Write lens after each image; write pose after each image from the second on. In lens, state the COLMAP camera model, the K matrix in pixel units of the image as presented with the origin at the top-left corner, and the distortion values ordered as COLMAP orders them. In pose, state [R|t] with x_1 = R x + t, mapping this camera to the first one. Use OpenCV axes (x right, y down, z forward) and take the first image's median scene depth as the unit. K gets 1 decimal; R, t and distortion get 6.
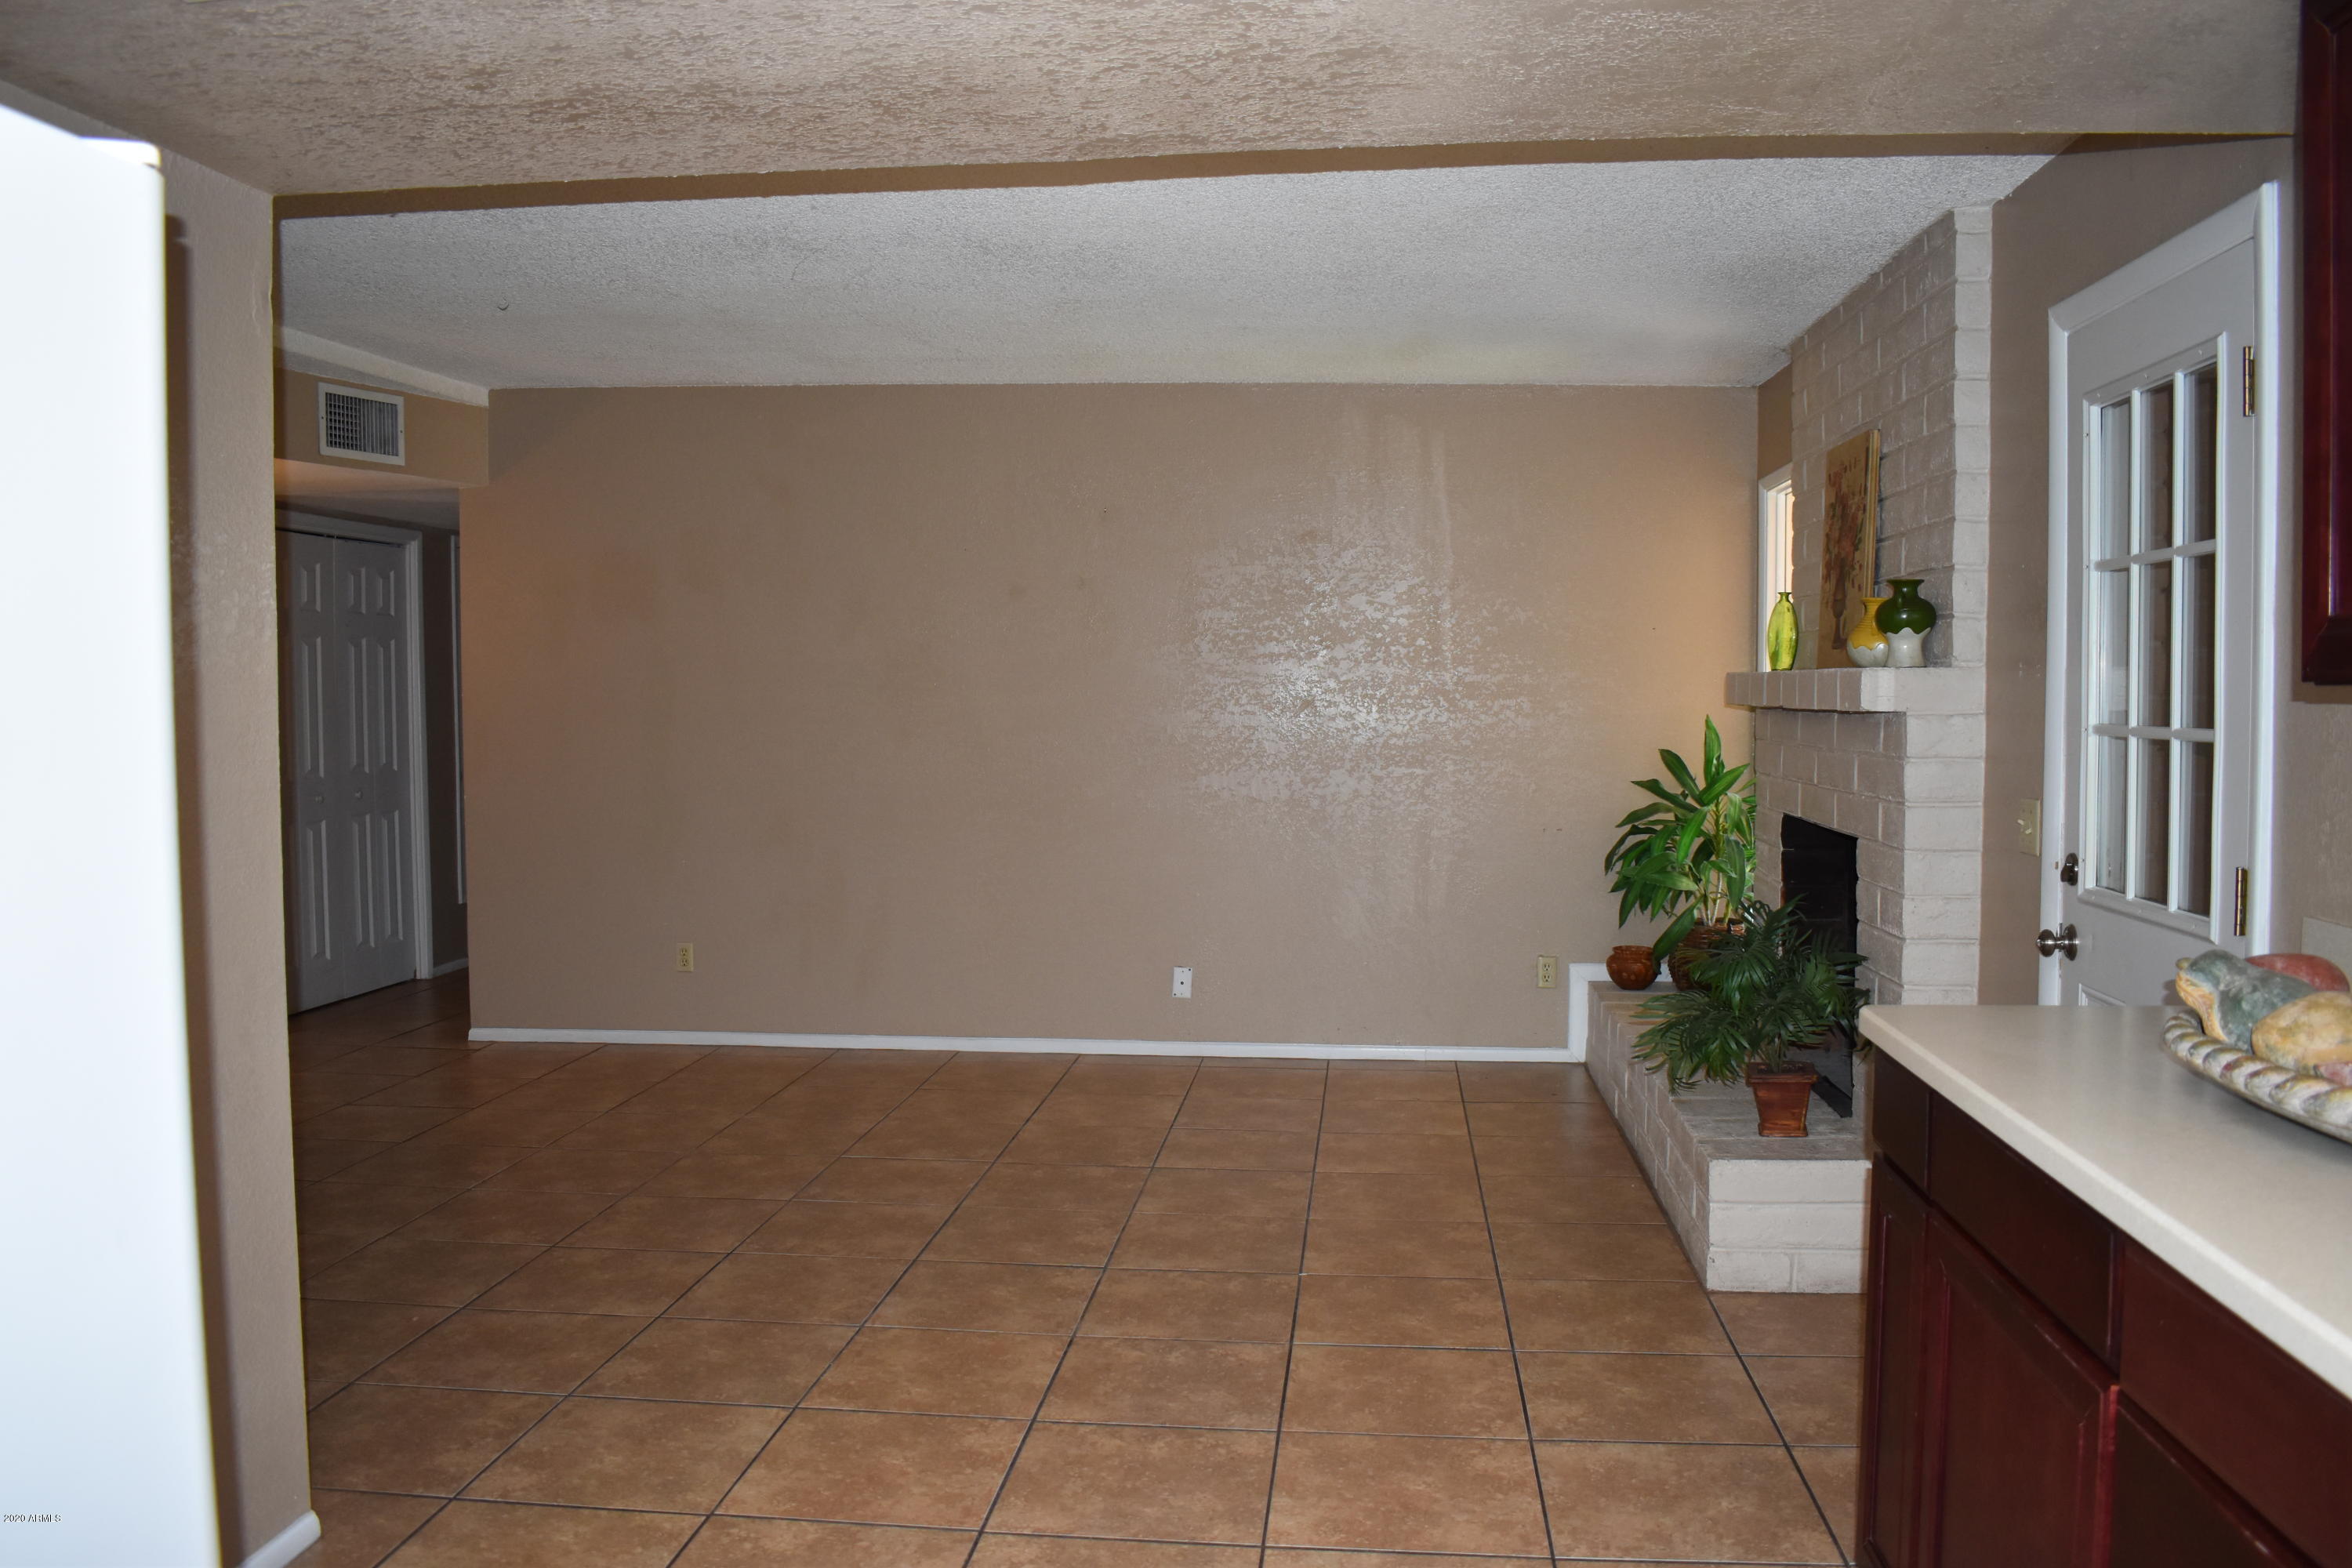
lens RADIAL K [[1869.5, 0, 1176.0], [0, 1869.5, 784.0], [0, 0, 1]] dist [-0.102697, 0.006488]
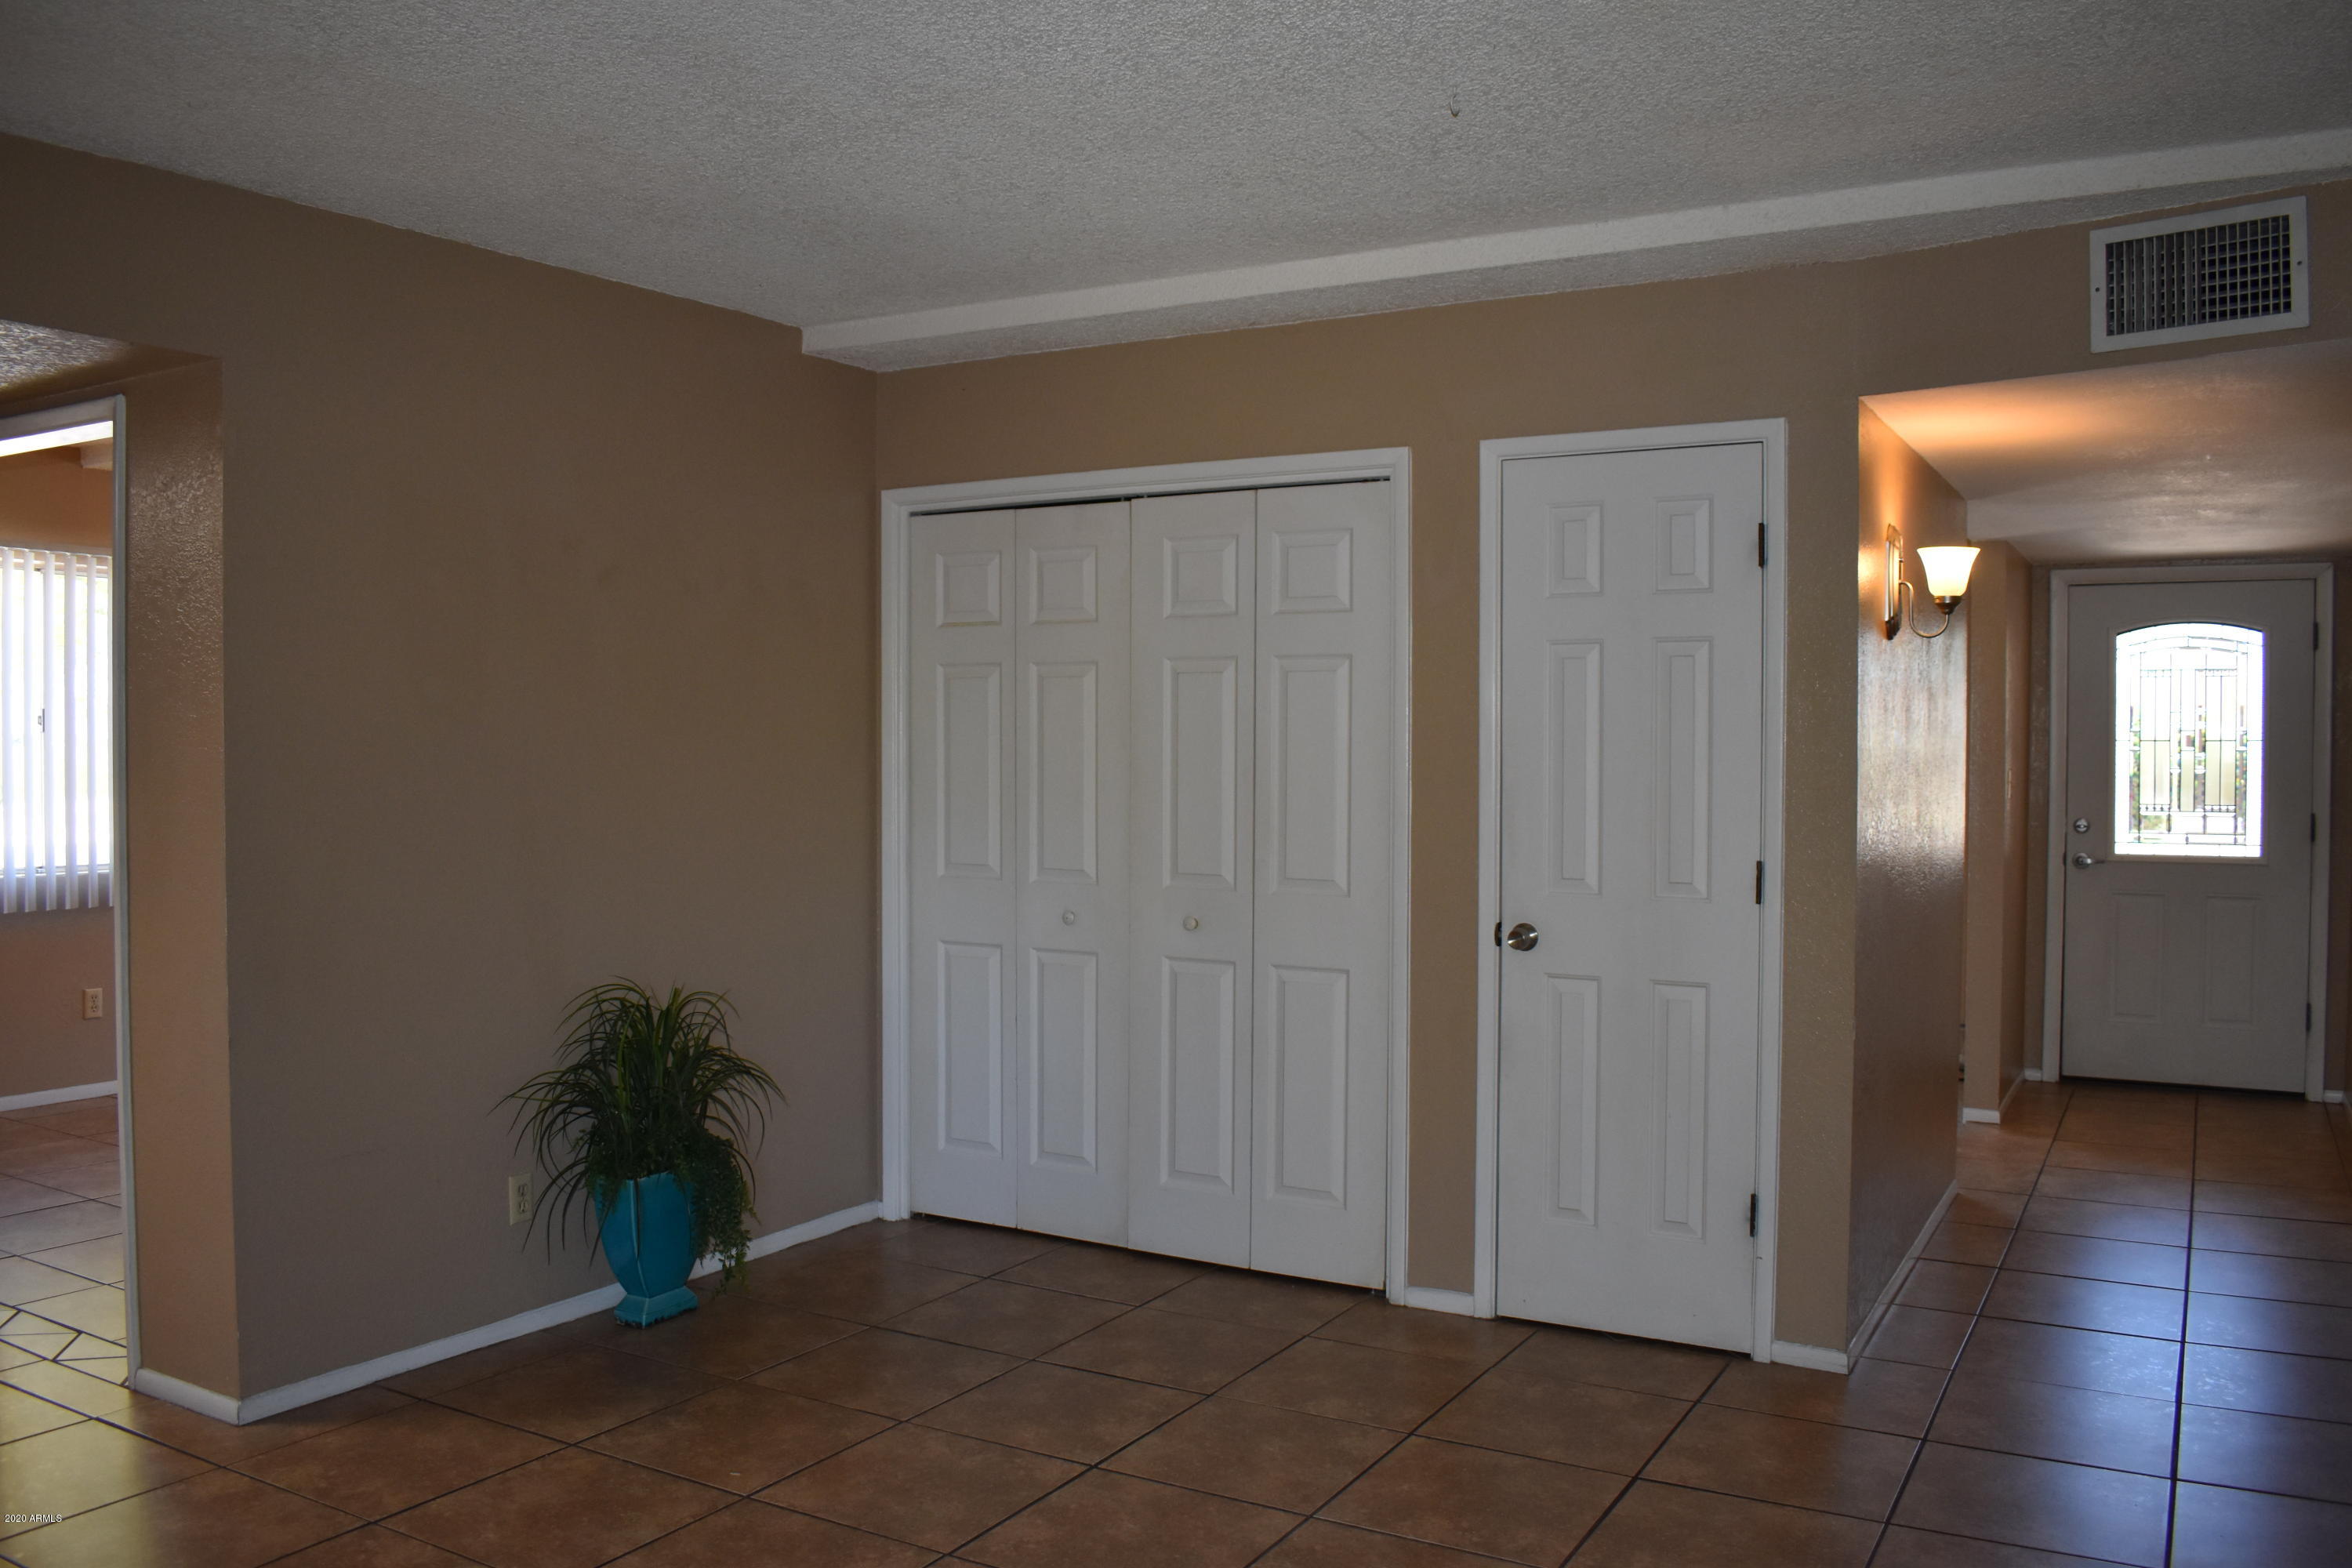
lens RADIAL K [[1869.5, 0, 1176.0], [0, 1869.5, 784.0], [0, 0, 1]] dist [-0.102697, 0.006488]
pose [[-0.397746, 0.019615, -0.917286, 0.247540], [-0.048340, 0.997935, 0.042300, -0.069659], [0.916221, 0.061166, -0.395976, 1.285930]]
